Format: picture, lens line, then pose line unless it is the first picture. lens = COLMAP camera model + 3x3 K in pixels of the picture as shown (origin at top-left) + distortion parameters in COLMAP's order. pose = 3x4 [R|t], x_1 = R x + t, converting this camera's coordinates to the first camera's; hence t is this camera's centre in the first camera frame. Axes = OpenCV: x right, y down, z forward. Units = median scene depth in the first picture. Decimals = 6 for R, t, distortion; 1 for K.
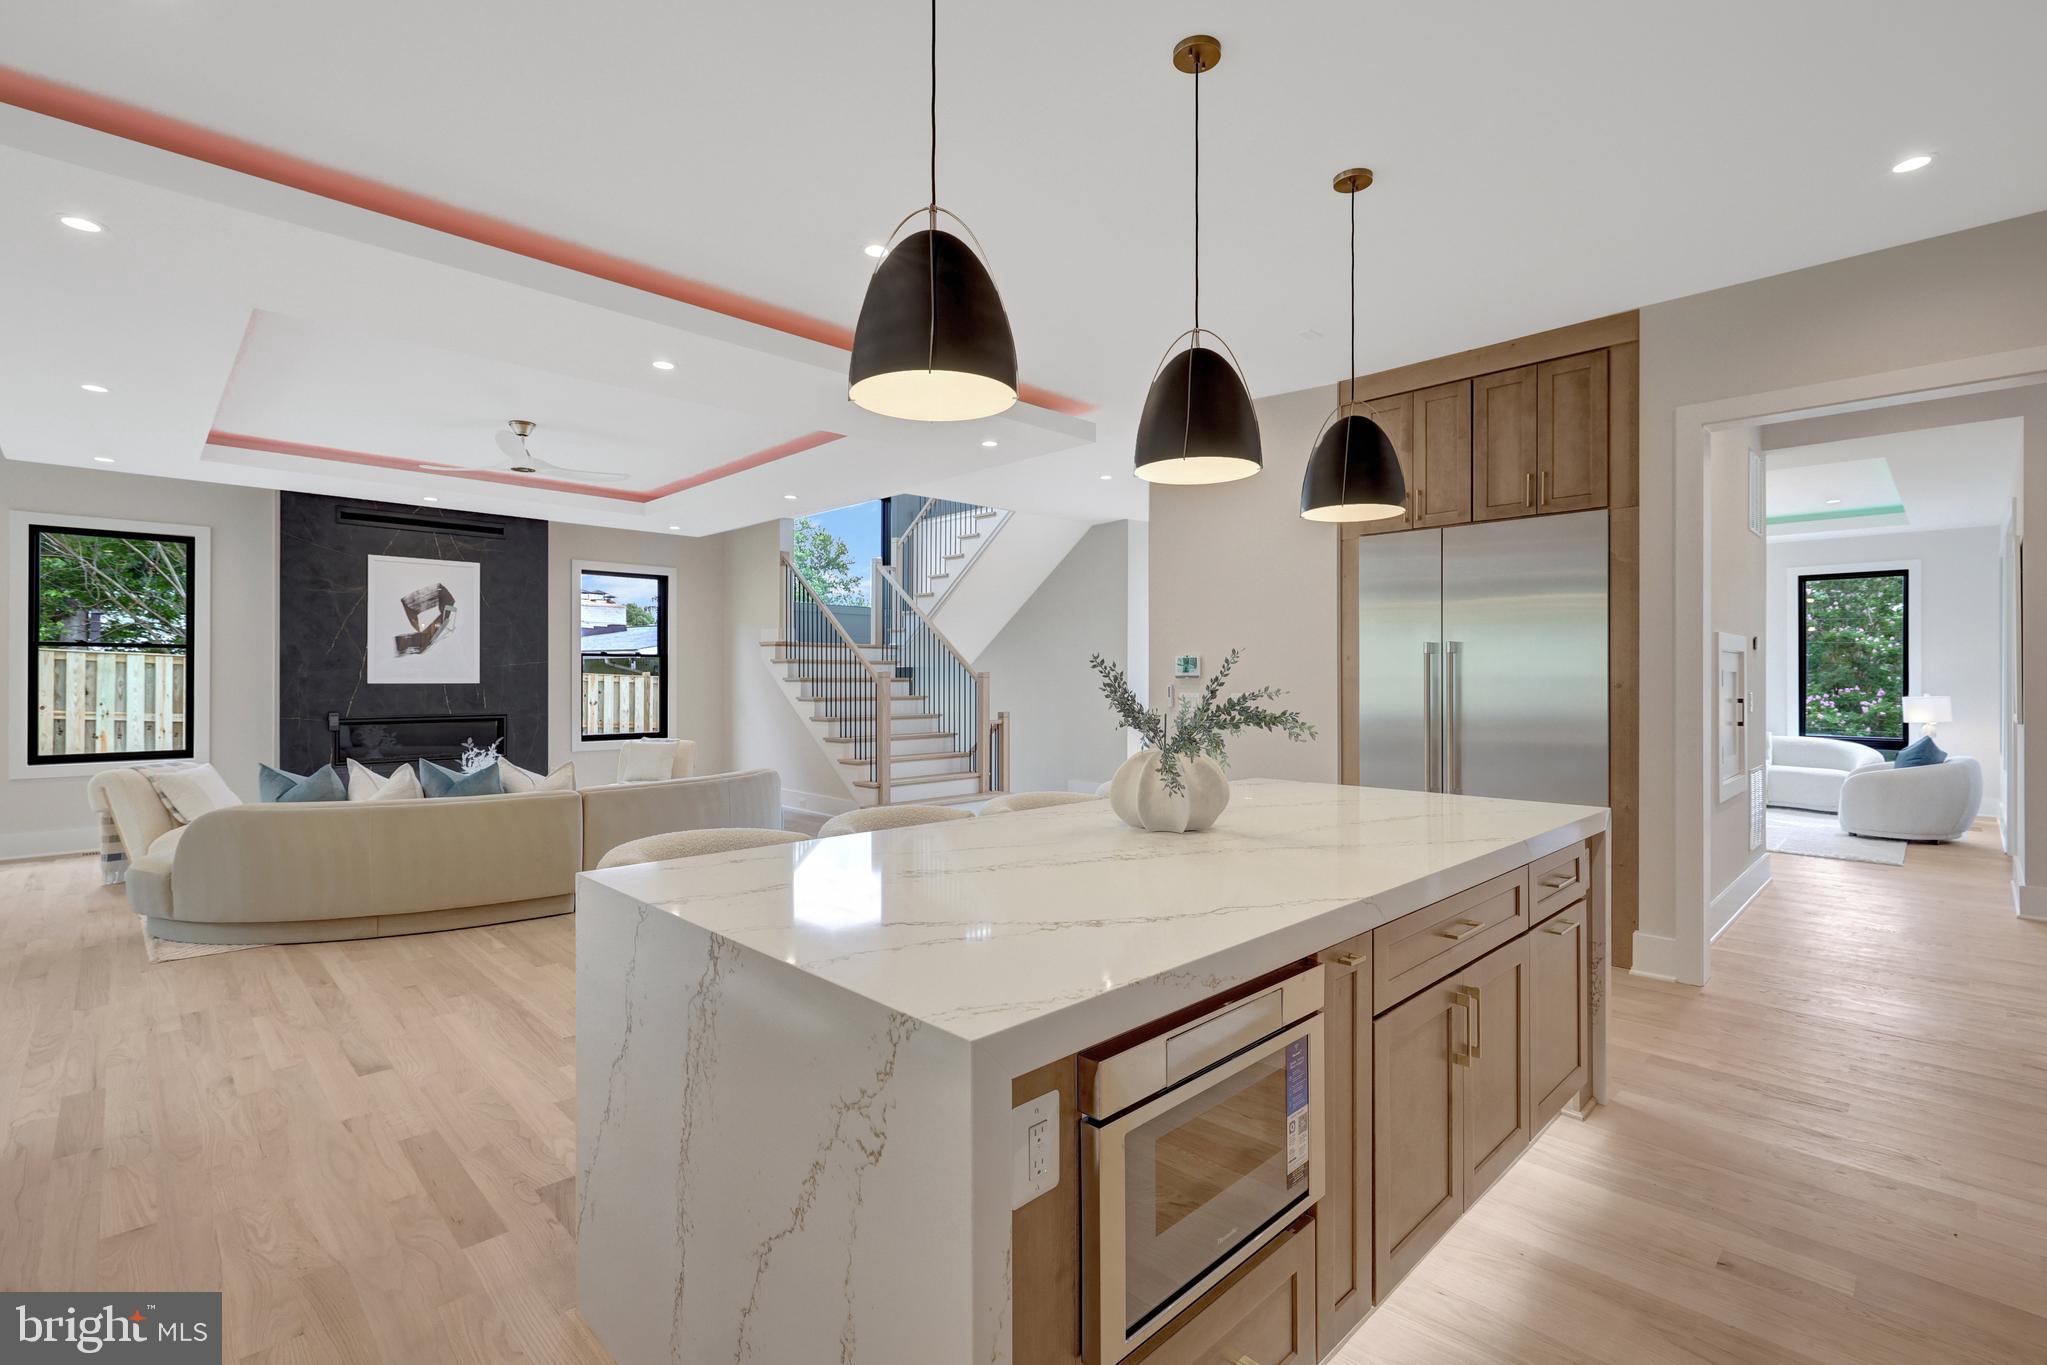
lens RADIAL K [[925.9, 0, 1019.5], [0, 925.9, 669.3], [0, 0, 1]] dist [0.001910, -0.000125]
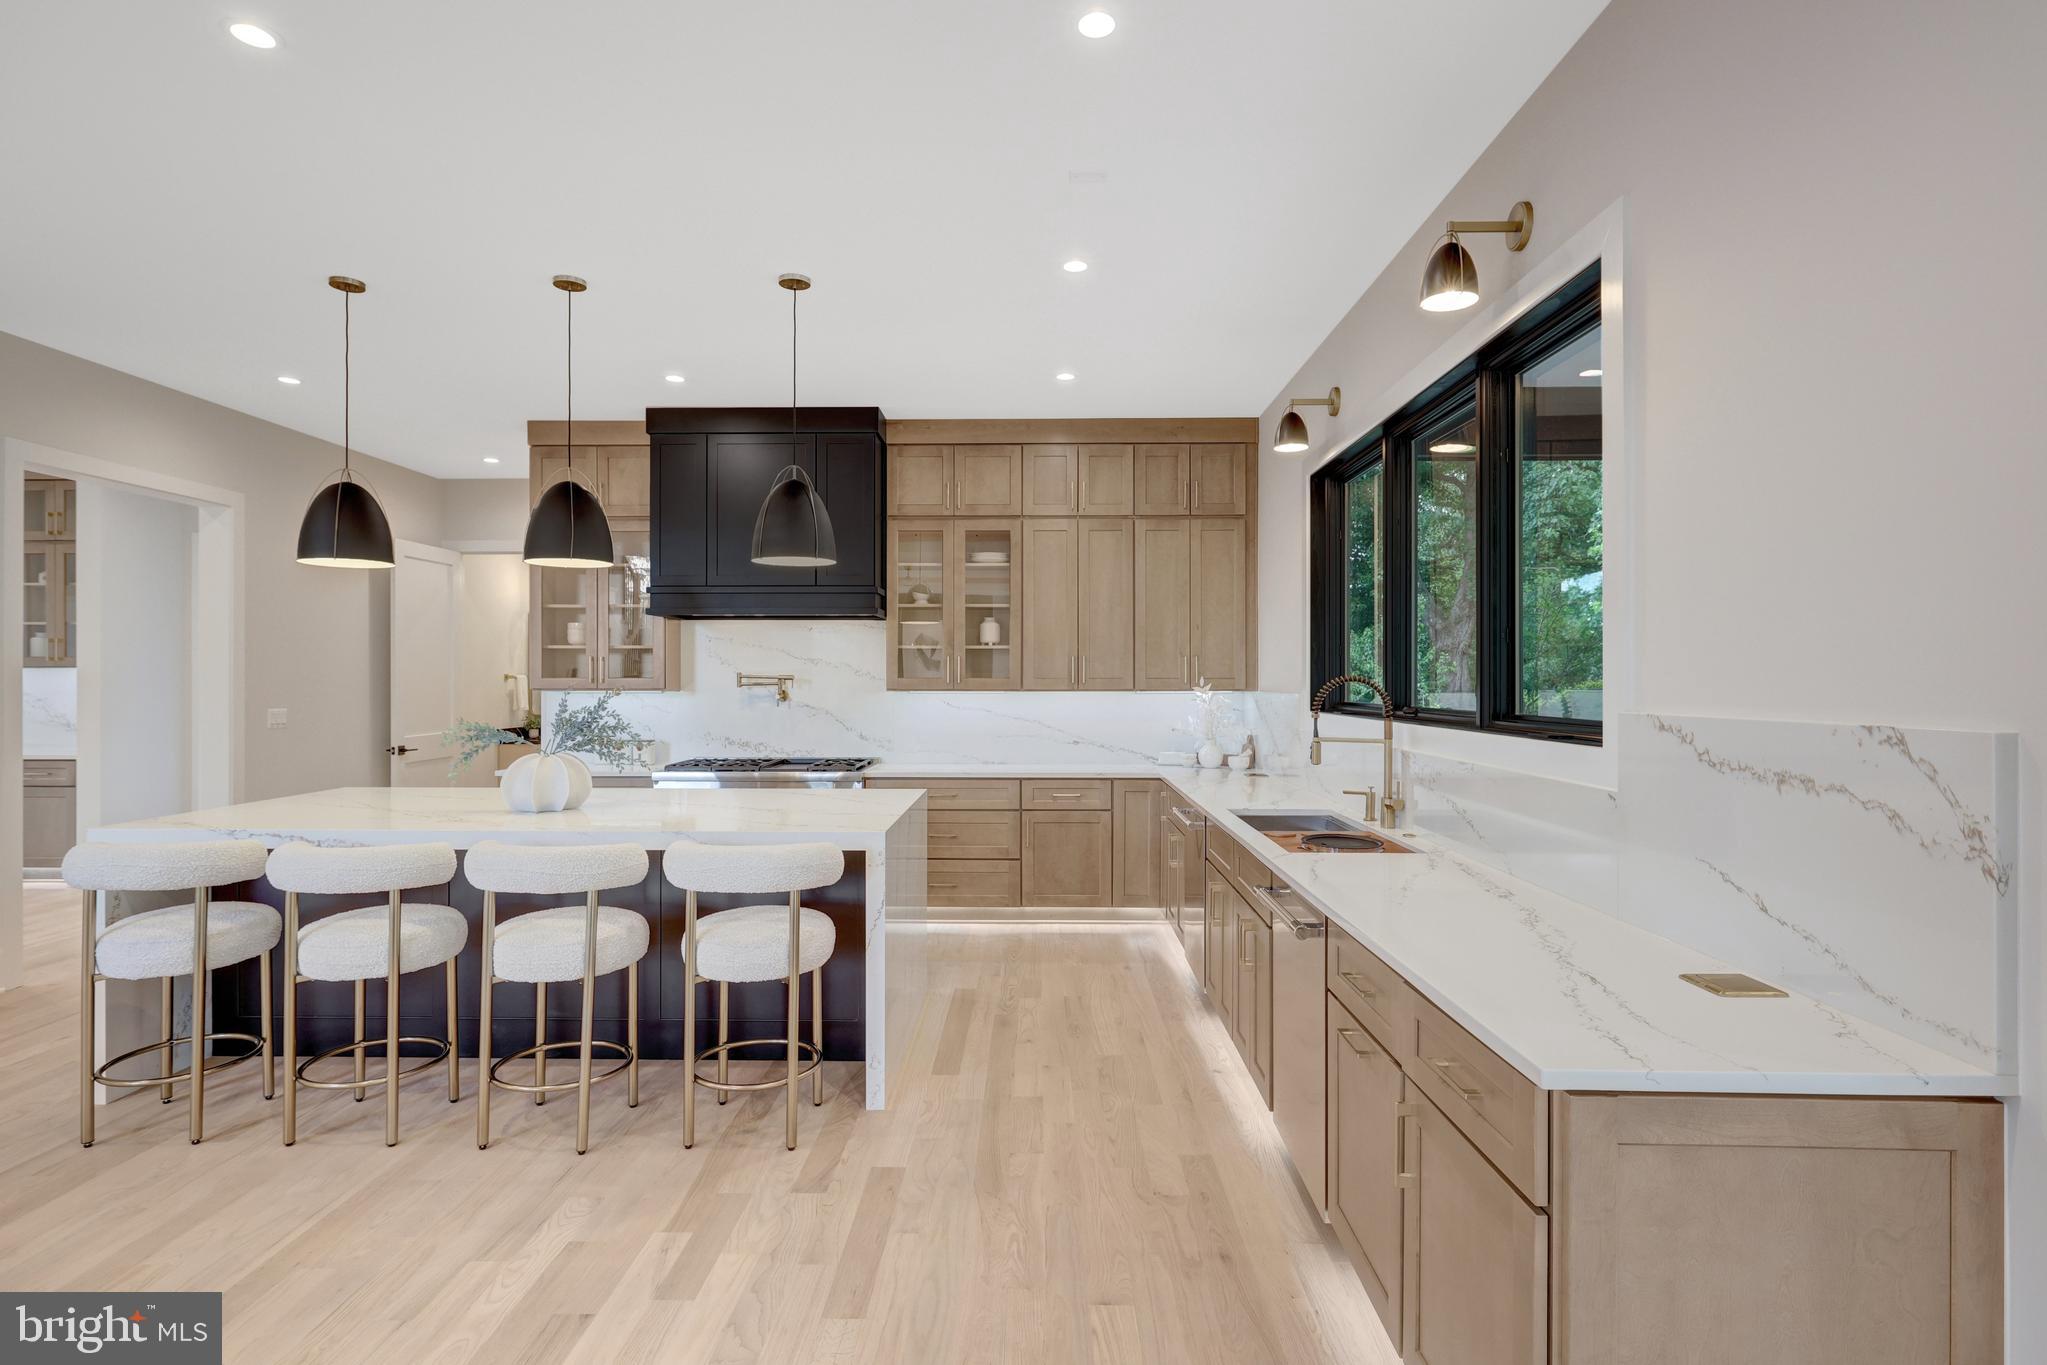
lens RADIAL K [[1014.9, 0, 1023.7], [0, 1014.9, 676.7], [0, 0, 1]] dist [0.001197, -0.000607]
pose [[-0.708333, 0.002220, 0.705875, -0.477521], [-0.006230, 0.999936, -0.009397, -0.008341], [-0.705851, -0.011054, -0.708274, 0.528257]]
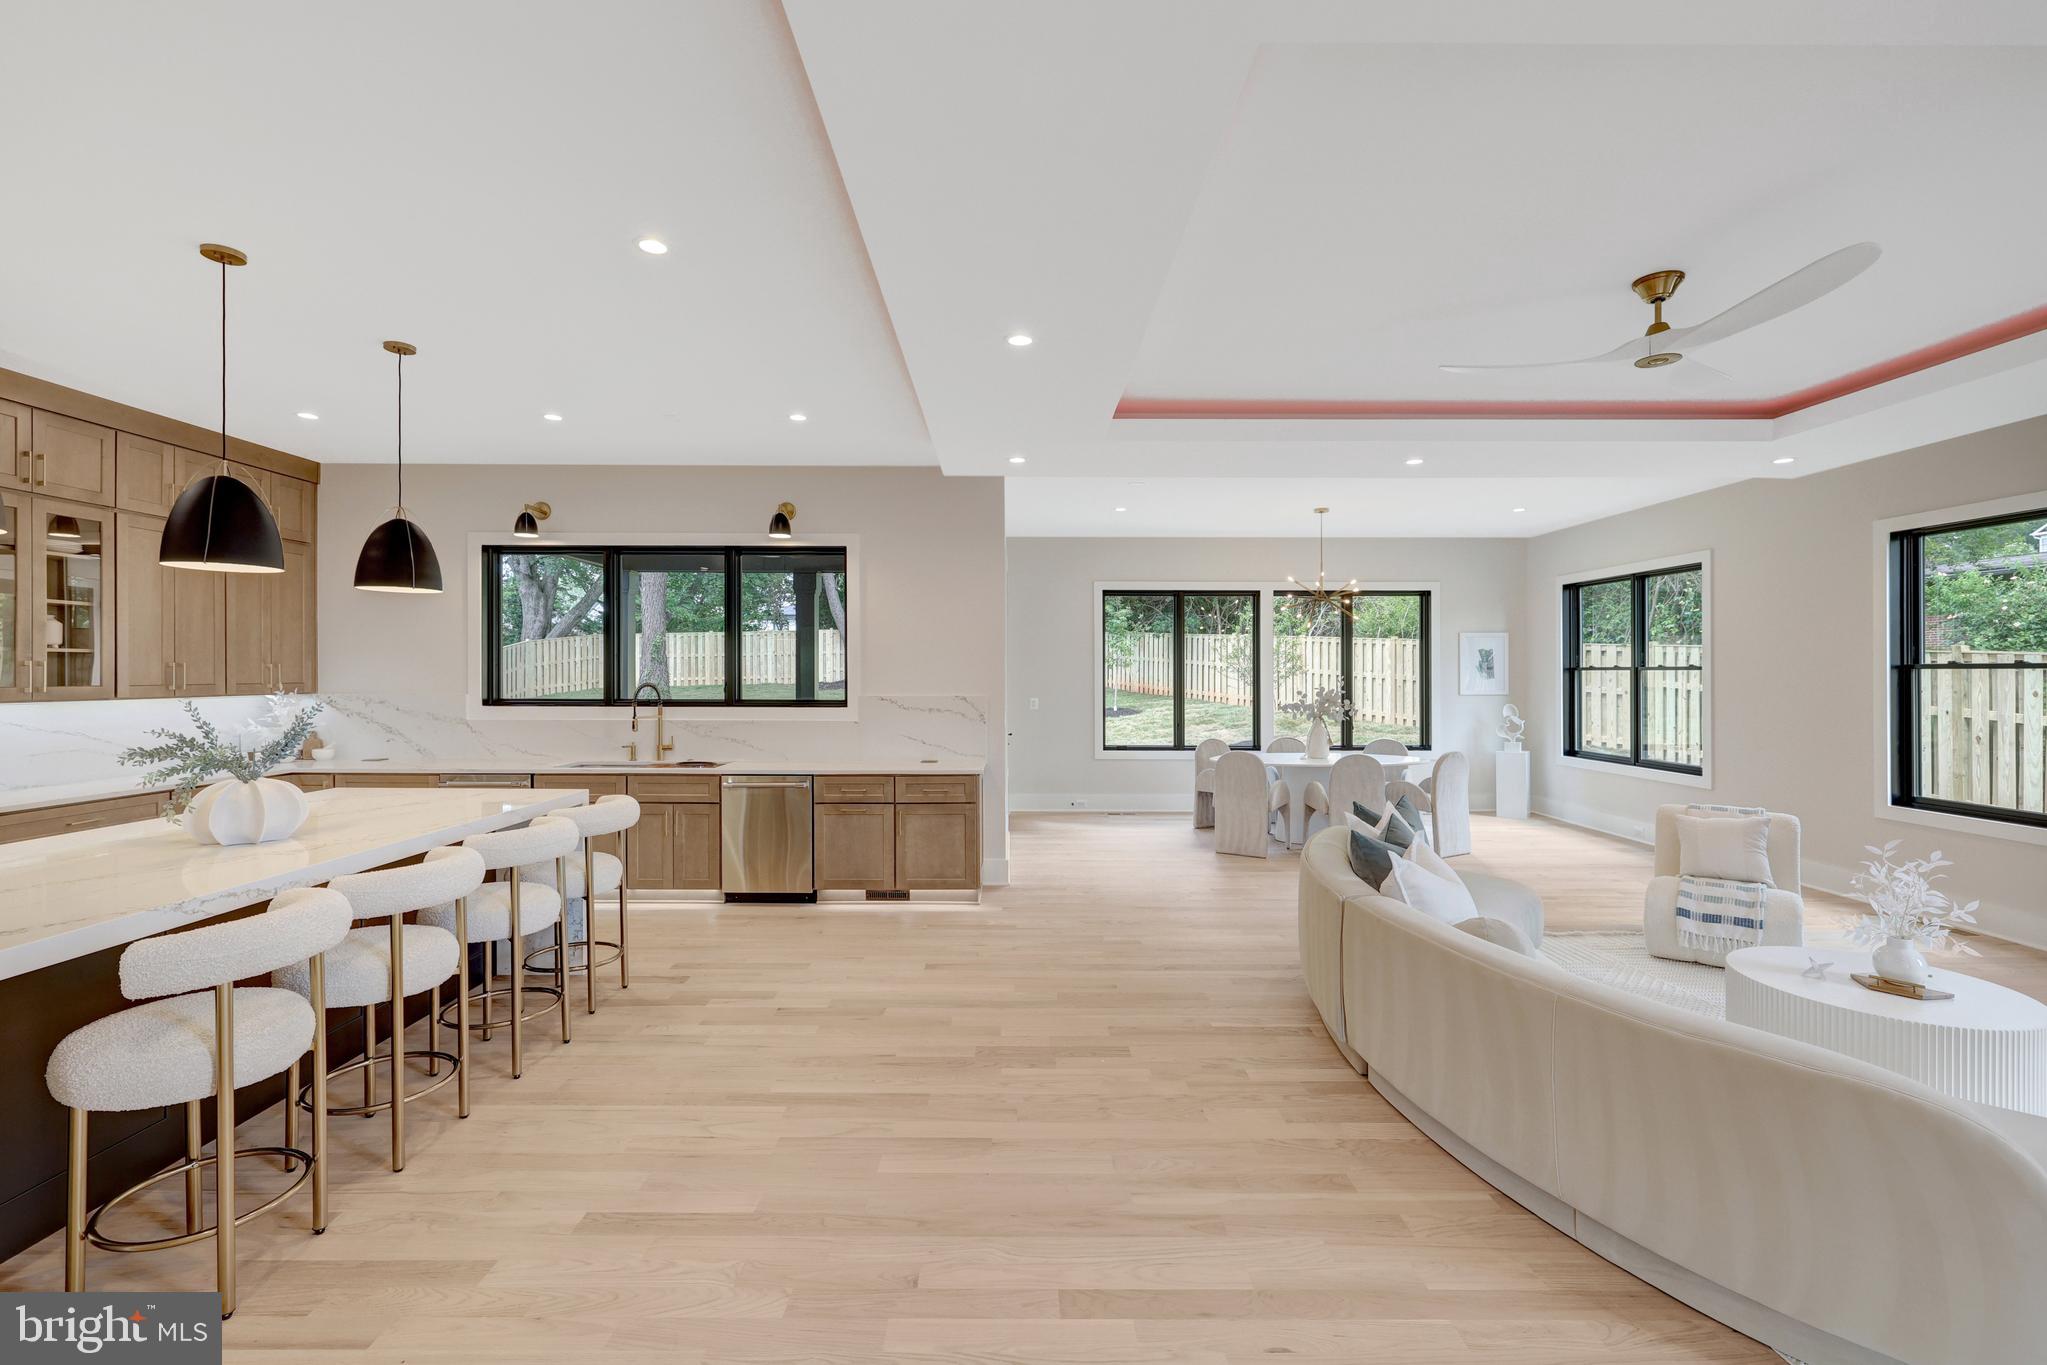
lens RADIAL K [[874.2, 0, 1015.0], [0, 874.2, 667.6], [0, 0, 1]] dist [0.000891, 0.000451]
pose [[-0.692231, -0.005151, -0.721657, 0.103847], [0.004115, 0.999930, -0.011085, -0.018351], [0.721664, -0.010643, -0.692162, 0.867446]]
